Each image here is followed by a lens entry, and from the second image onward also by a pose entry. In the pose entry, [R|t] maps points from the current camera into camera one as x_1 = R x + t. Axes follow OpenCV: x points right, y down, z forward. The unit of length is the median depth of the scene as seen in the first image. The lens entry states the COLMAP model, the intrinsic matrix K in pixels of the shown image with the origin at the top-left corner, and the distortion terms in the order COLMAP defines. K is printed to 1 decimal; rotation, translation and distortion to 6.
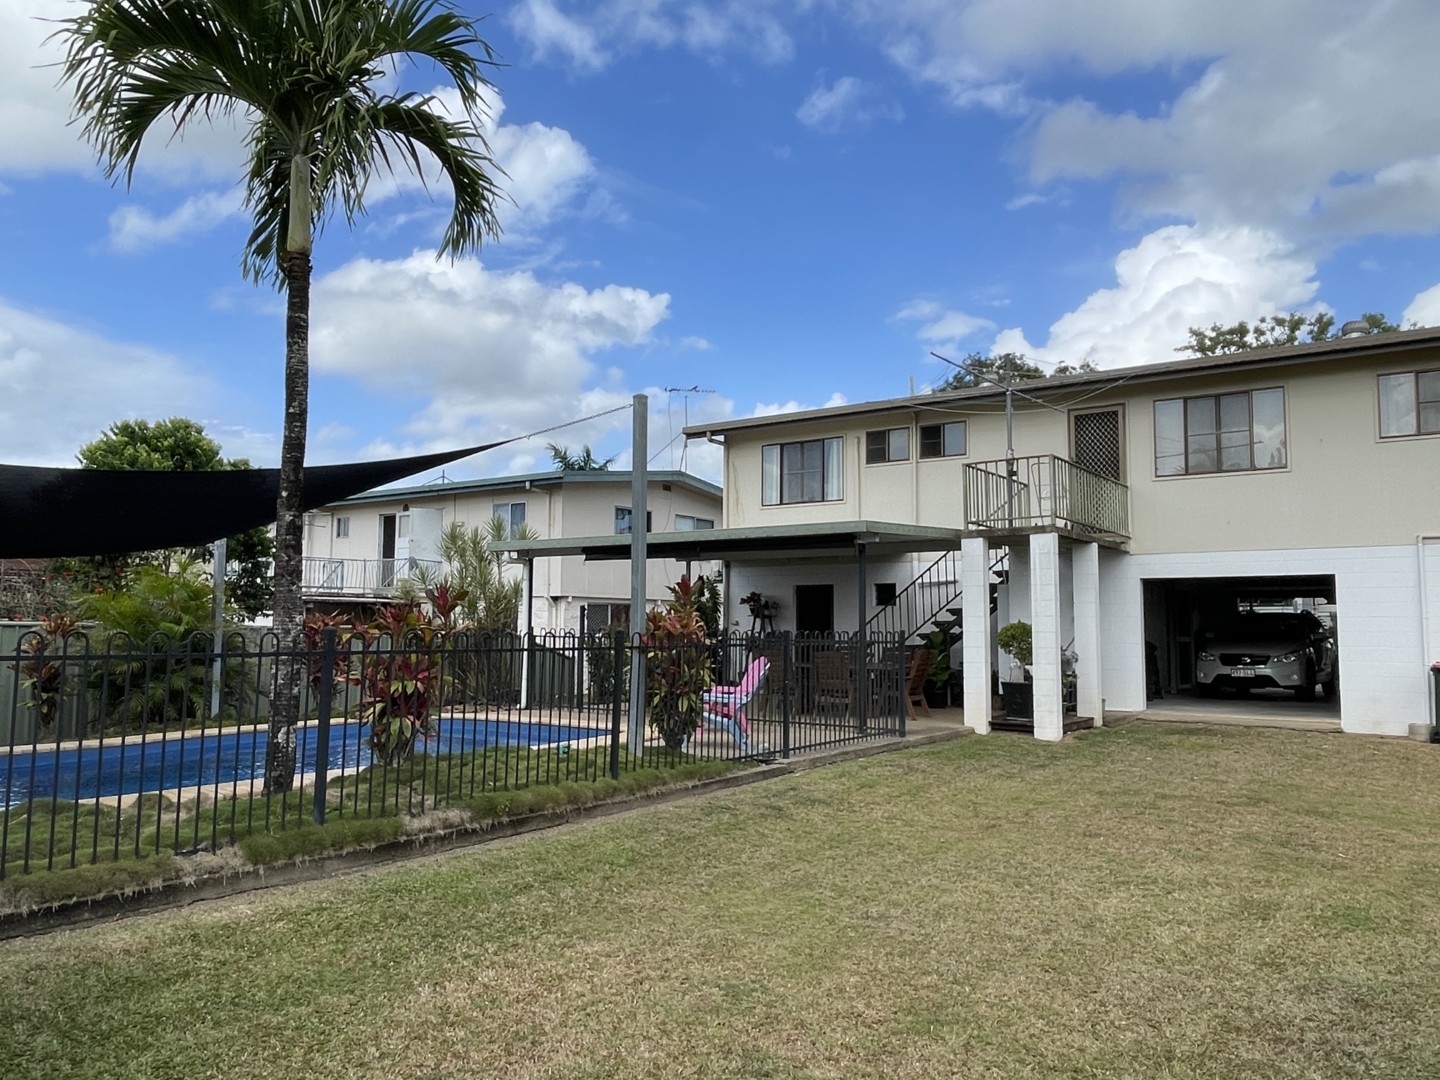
lens RADIAL K [[1066.5, 0, 720.0], [0, 1066.5, 540.0], [0, 0, 1]] dist [0.003631, -0.003560]
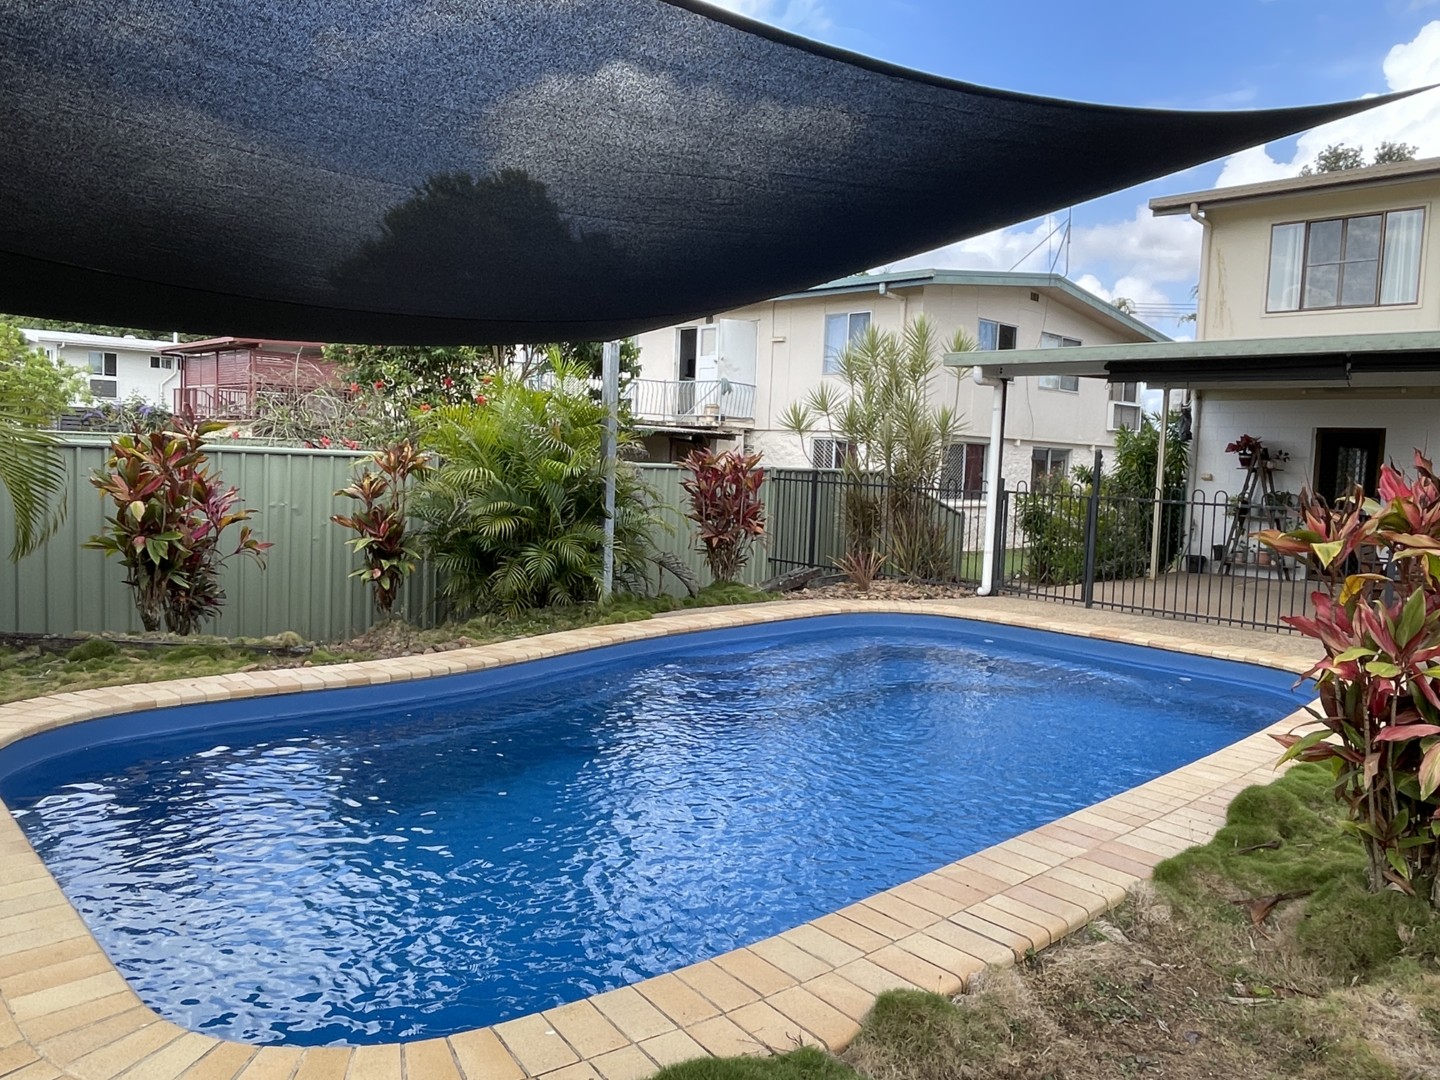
lens RADIAL K [[1027.7, 0, 720.0], [0, 1027.7, 540.0], [0, 0, 1]] dist [0.021459, -0.003882]
pose [[0.987723, 0.045828, -0.149342, -0.211185], [-0.021517, 0.986801, 0.160503, 0.014480], [0.154726, -0.155319, 0.975672, 0.258757]]
